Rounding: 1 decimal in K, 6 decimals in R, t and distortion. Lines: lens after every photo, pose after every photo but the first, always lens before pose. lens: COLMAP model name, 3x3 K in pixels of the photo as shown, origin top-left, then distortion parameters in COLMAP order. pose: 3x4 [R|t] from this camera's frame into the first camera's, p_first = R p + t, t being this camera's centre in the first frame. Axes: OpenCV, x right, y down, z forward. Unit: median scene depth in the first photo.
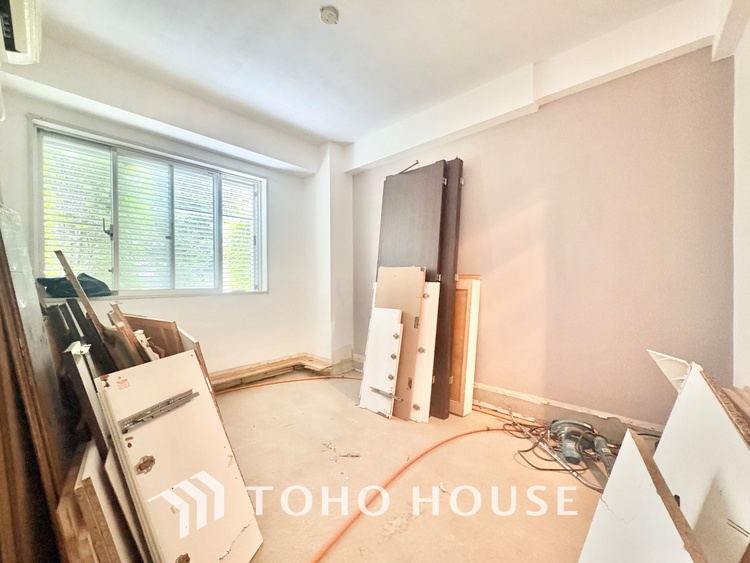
lens RADIAL K [[298.4, 0, 371.9], [0, 298.4, 281.5], [0, 0, 1]] dist [0.000042, 0.000083]
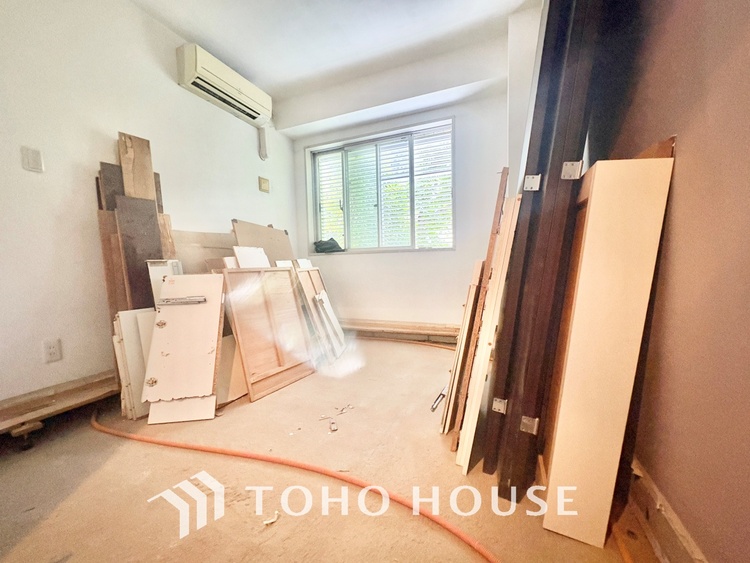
lens RADIAL K [[298.4, 0, 373.5], [0, 298.4, 283.2], [0, 0, 1]] dist [0.000042, 0.000083]
pose [[0.323153, 0.075279, -0.943348, 0.479605], [0.015505, 0.996276, 0.084814, 0.064475], [0.946220, -0.042034, 0.320782, 0.540561]]
